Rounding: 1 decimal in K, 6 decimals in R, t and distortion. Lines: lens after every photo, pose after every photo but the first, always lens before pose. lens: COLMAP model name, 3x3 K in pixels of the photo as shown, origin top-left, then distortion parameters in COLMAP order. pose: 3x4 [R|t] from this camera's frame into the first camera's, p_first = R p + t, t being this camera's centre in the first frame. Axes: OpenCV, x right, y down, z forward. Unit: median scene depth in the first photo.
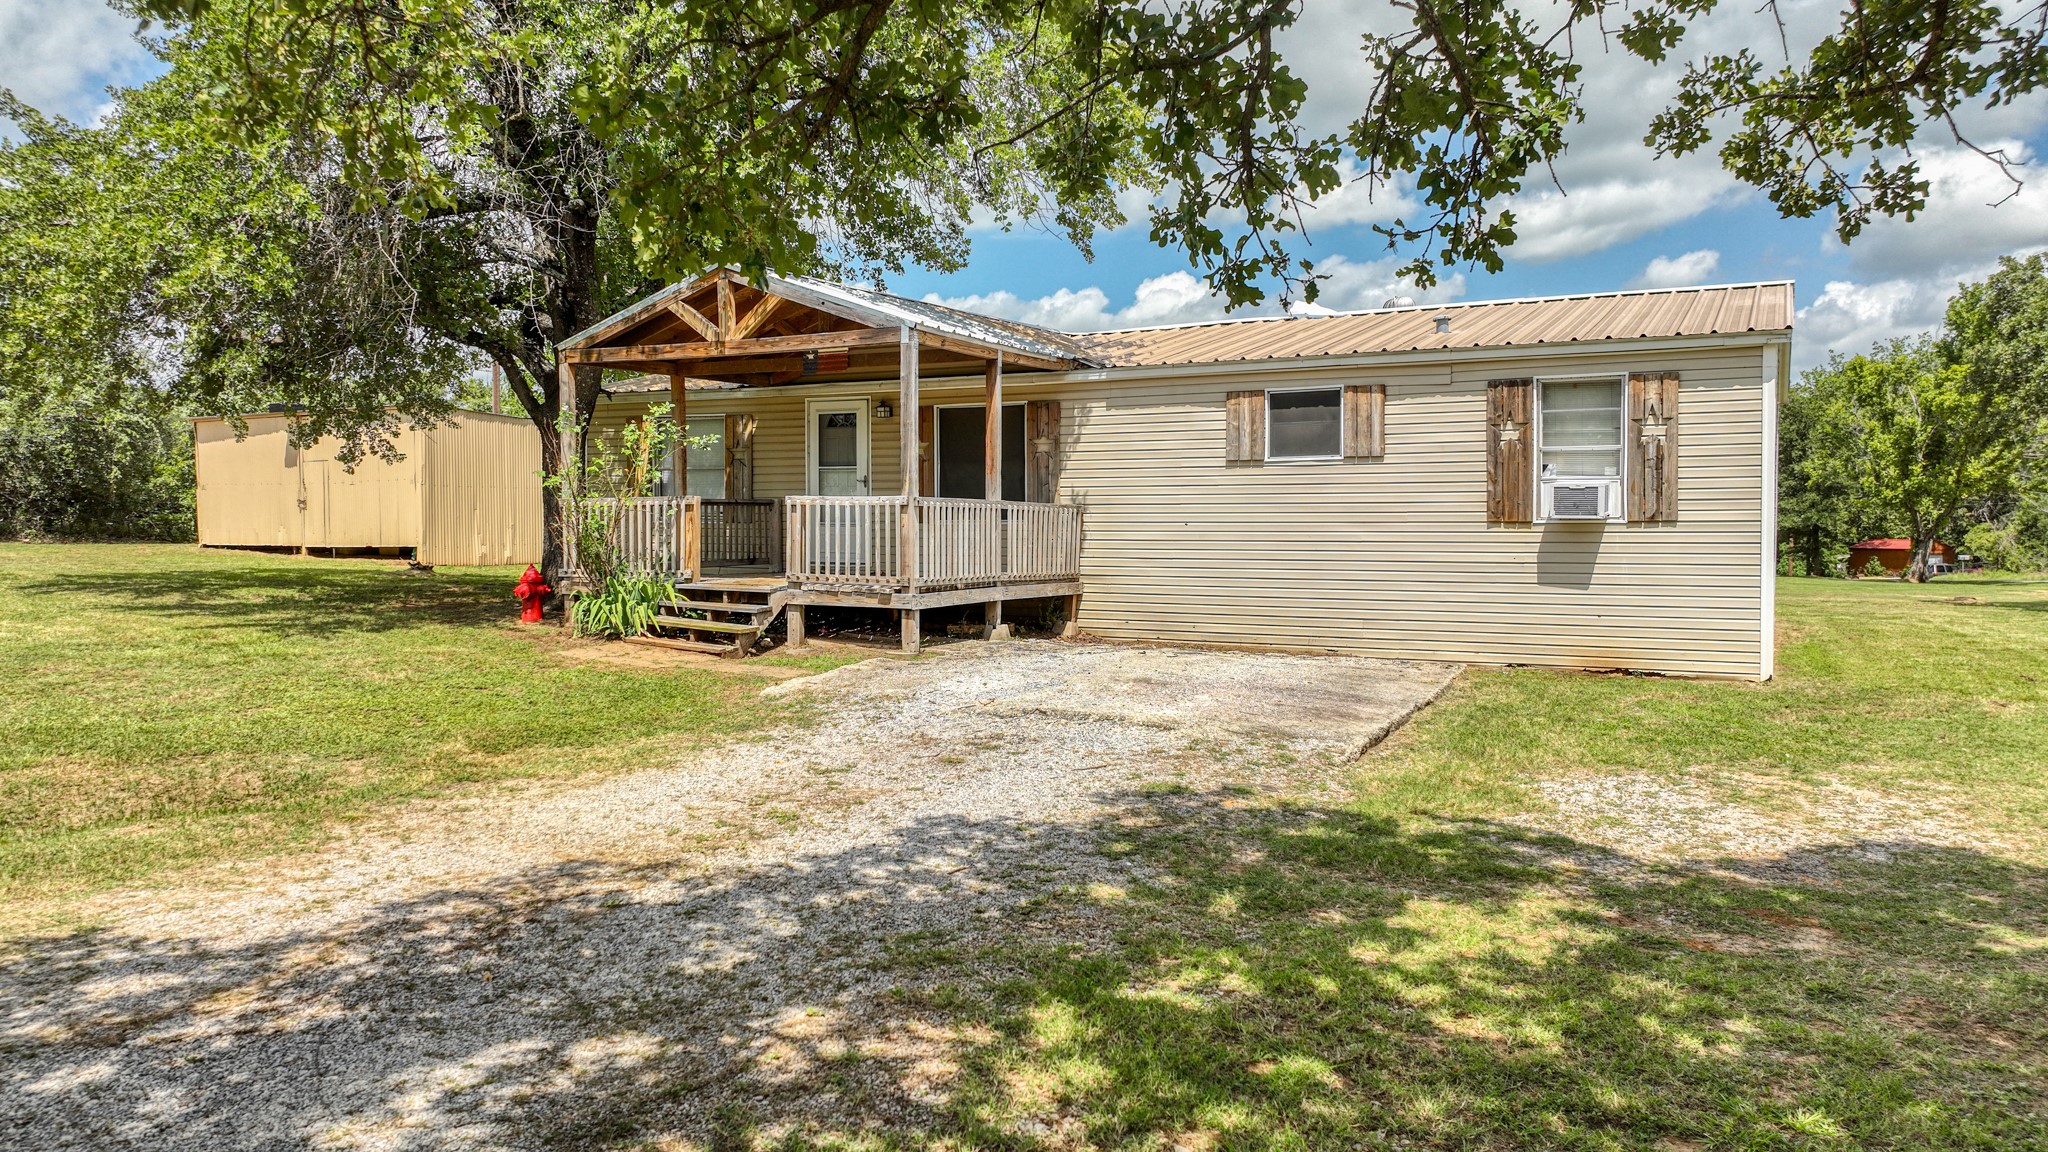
lens RADIAL K [[1427.2, 0, 1020.3], [0, 1427.2, 607.4], [0, 0, 1]] dist [0.004153, 0.003019]
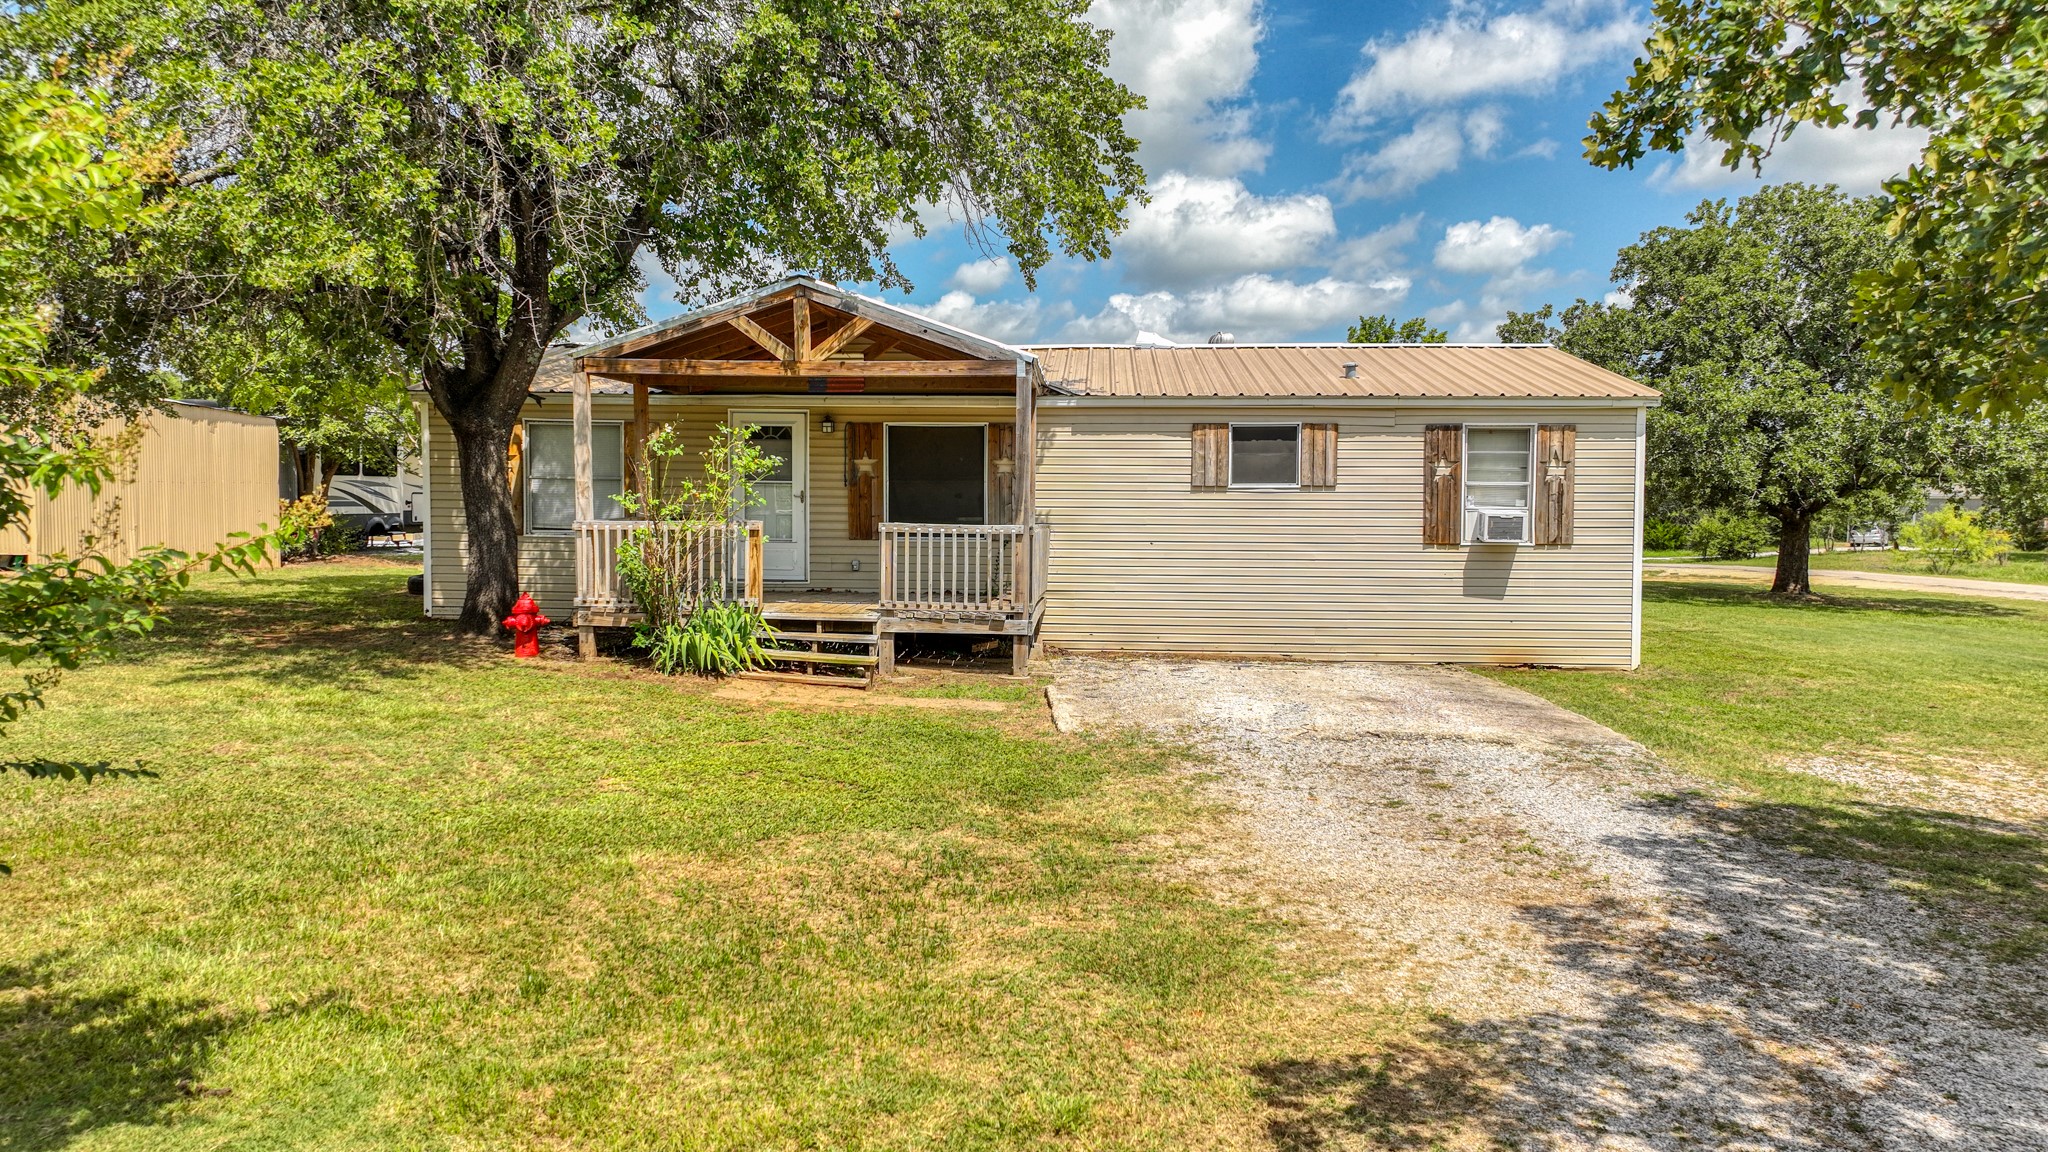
lens RADIAL K [[1427.2, 0, 1020.3], [0, 1427.2, 607.4], [0, 0, 1]] dist [0.004153, 0.003019]
pose [[0.911505, -0.023946, 0.410591, -0.476747], [0.017176, 0.999649, 0.020168, -0.037439], [-0.410930, -0.011331, 0.911596, 0.057399]]
